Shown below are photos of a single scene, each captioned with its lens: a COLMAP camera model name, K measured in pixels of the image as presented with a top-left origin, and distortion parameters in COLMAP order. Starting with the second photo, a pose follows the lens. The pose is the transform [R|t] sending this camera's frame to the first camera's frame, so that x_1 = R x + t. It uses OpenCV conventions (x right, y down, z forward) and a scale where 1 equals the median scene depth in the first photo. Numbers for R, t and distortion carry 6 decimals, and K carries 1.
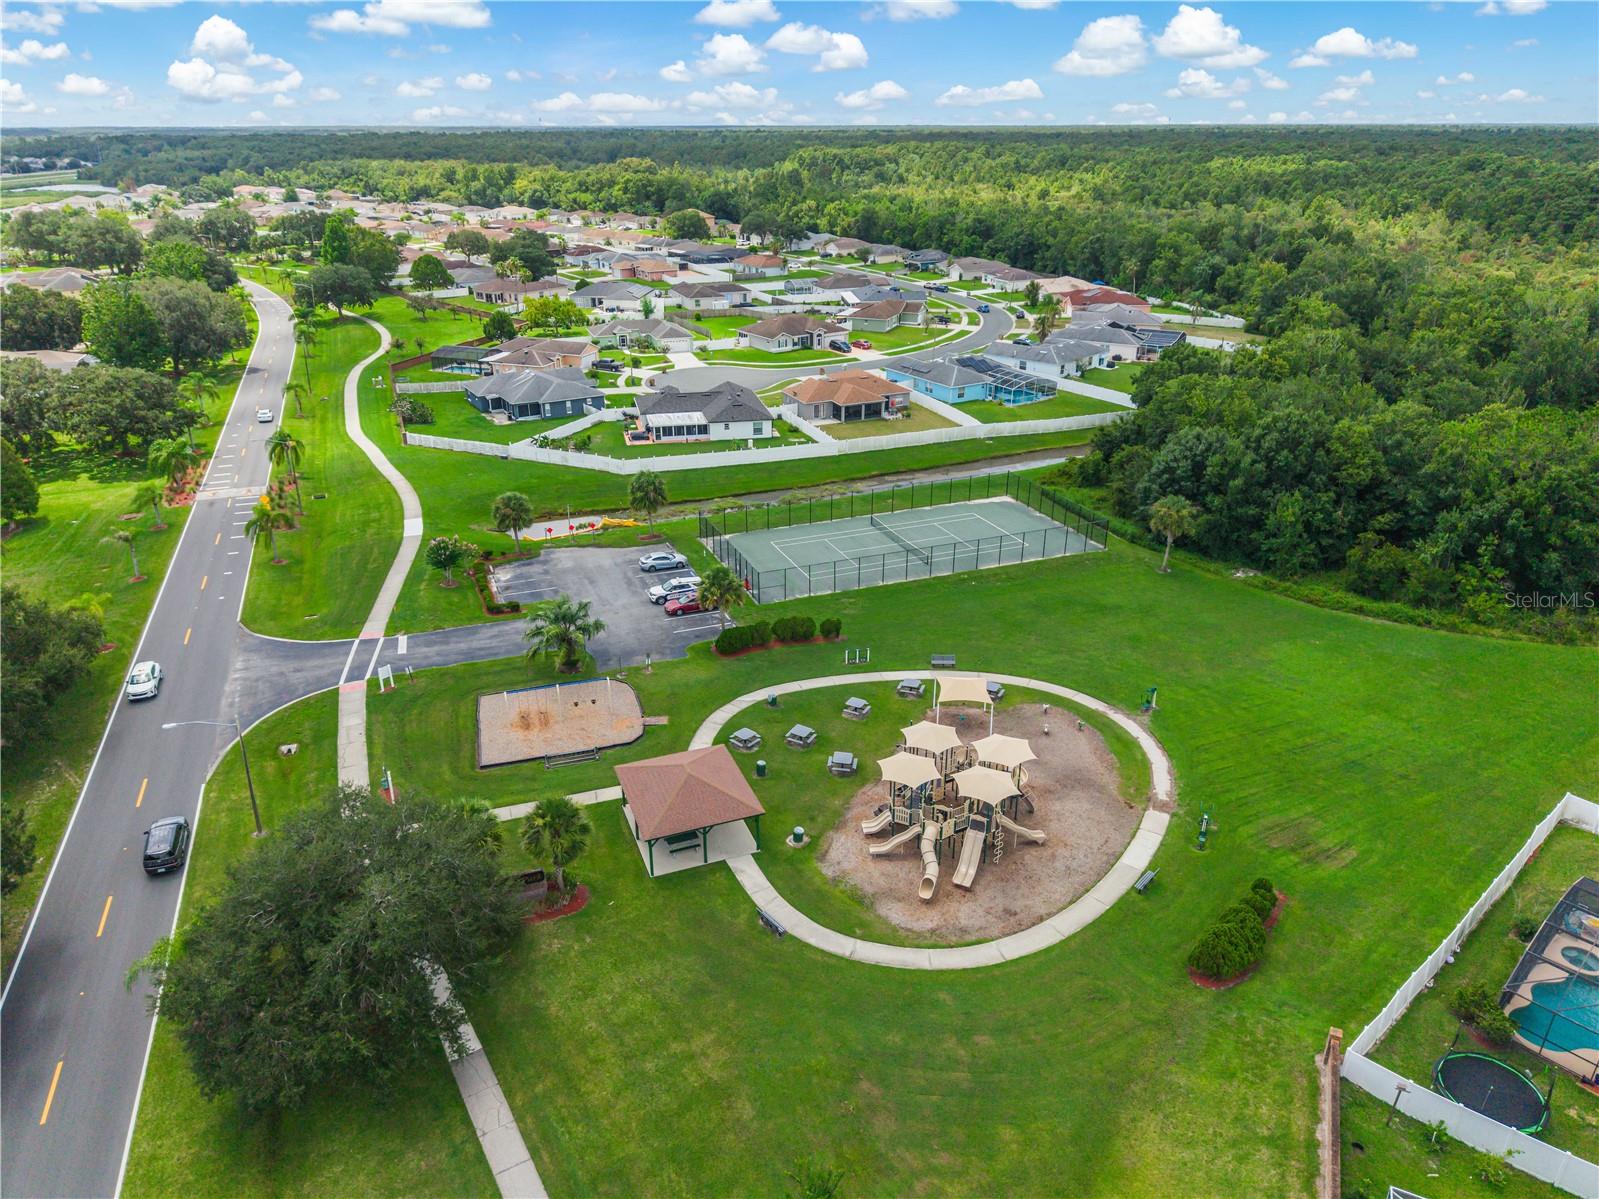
lens RADIAL K [[1069.9, 0, 799.6], [0, 1069.9, 593.0], [0, 0, 1]] dist [0.040320, -0.038366]
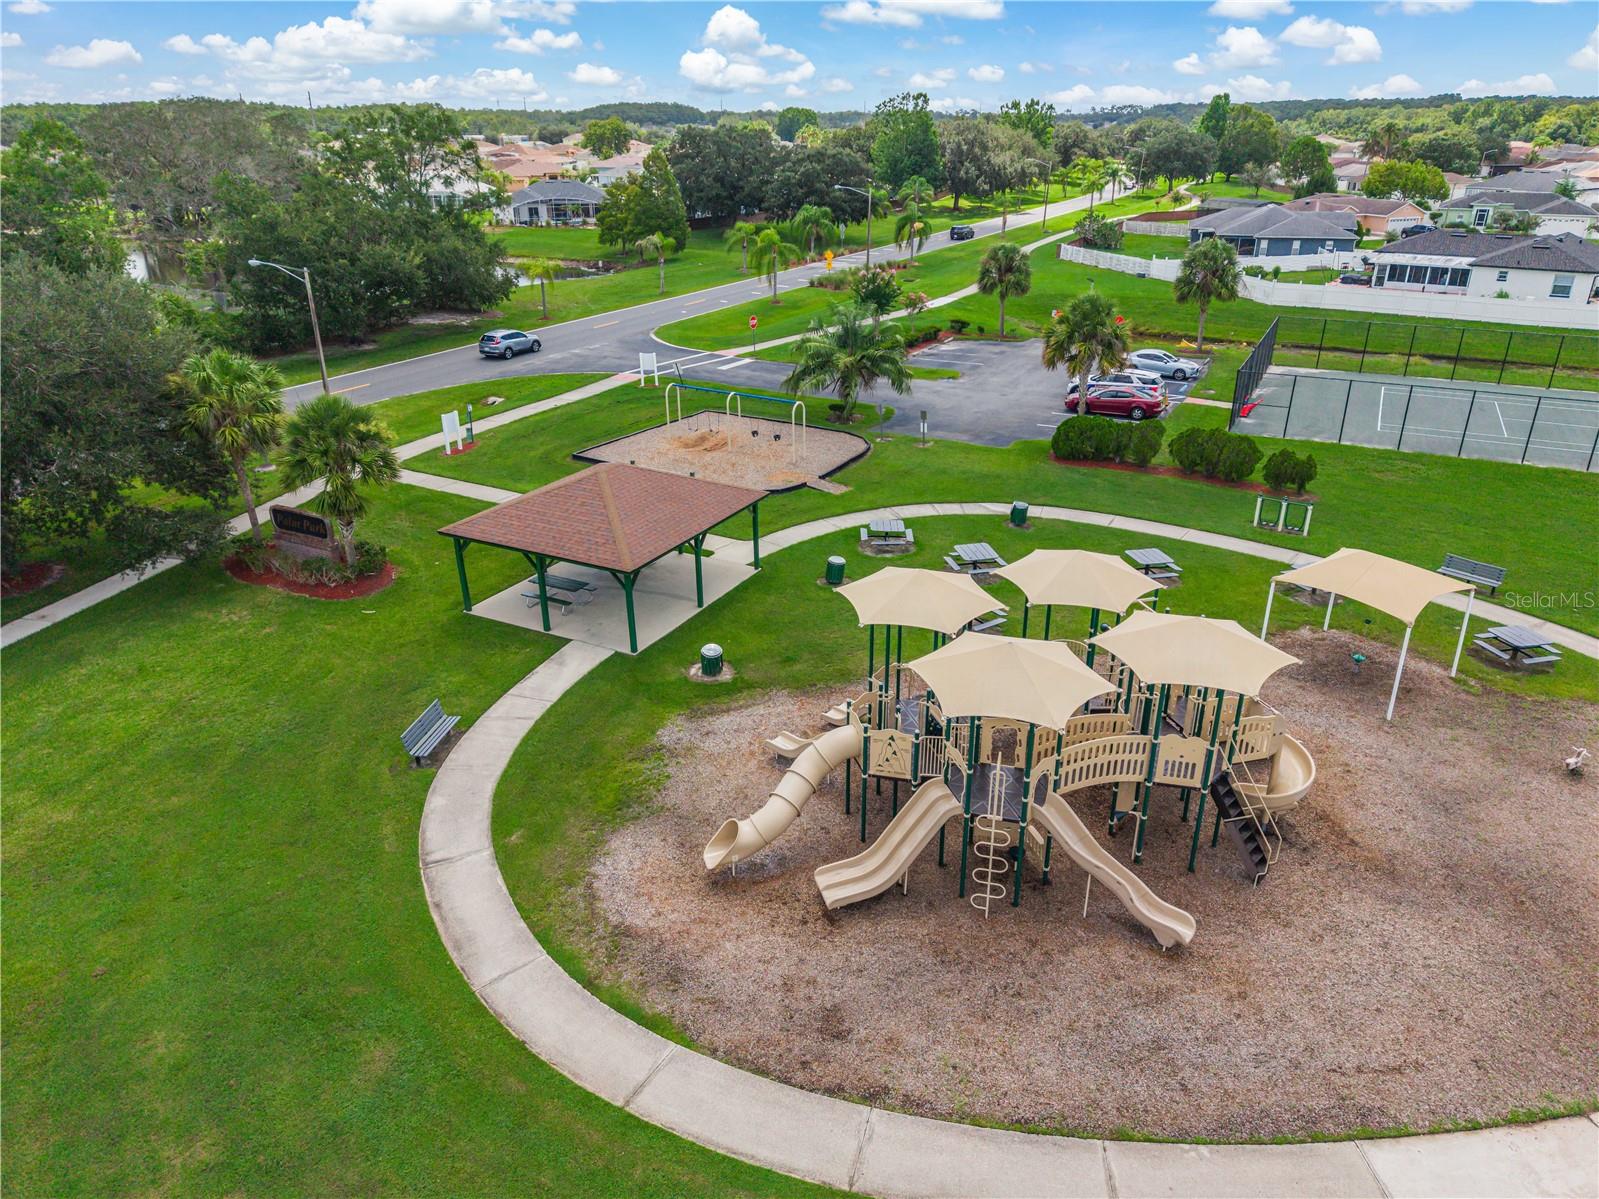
lens RADIAL K [[1069.9, 0, 799.6], [0, 1069.9, 593.0], [0, 0, 1]] dist [0.040320, -0.038366]
pose [[0.657220, 0.300123, -0.691366, 0.343034], [-0.294345, 0.946659, 0.131139, 0.123307], [0.693846, 0.117314, 0.710503, 0.683703]]
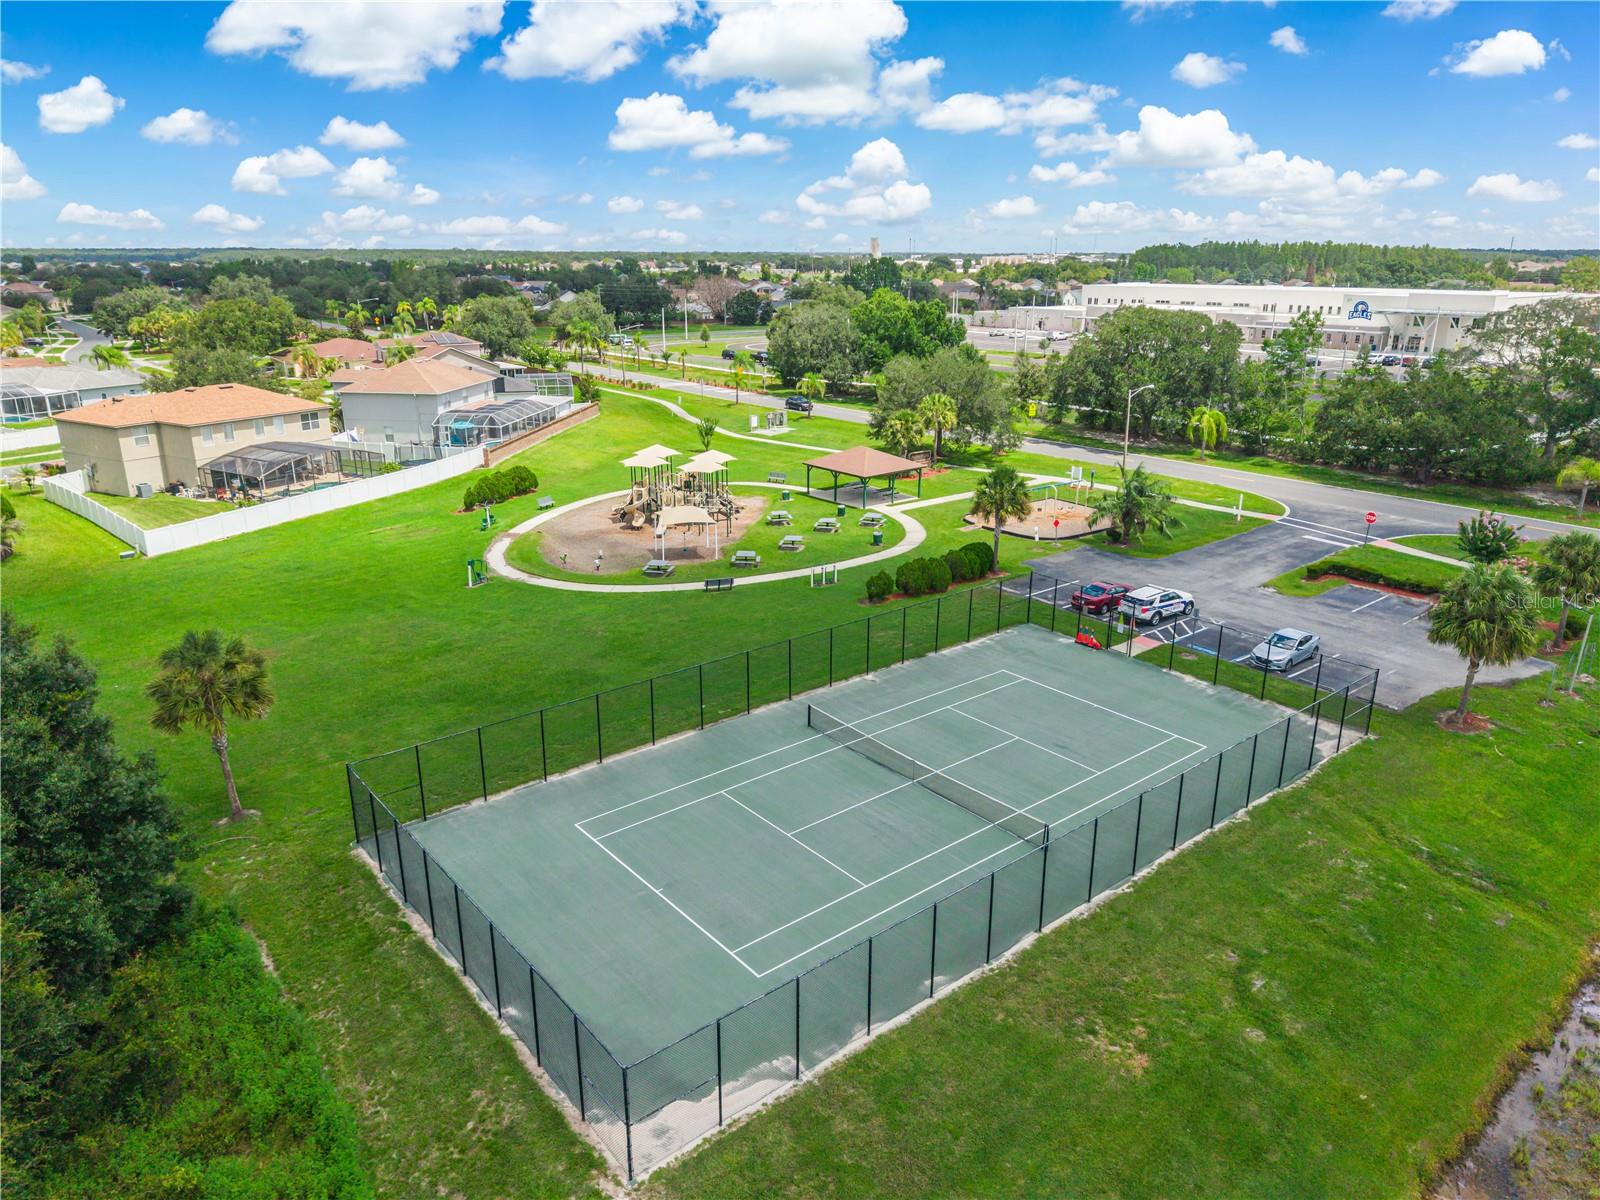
lens RADIAL K [[1070.6, 0, 800.1], [0, 1070.6, 593.5], [0, 0, 1]] dist [0.040320, -0.038366]
pose [[-0.950842, 0.091696, -0.295789, 0.412818], [-0.126155, 0.757610, 0.640400, -0.579818], [0.282815, 0.646234, -0.708799, 2.085995]]
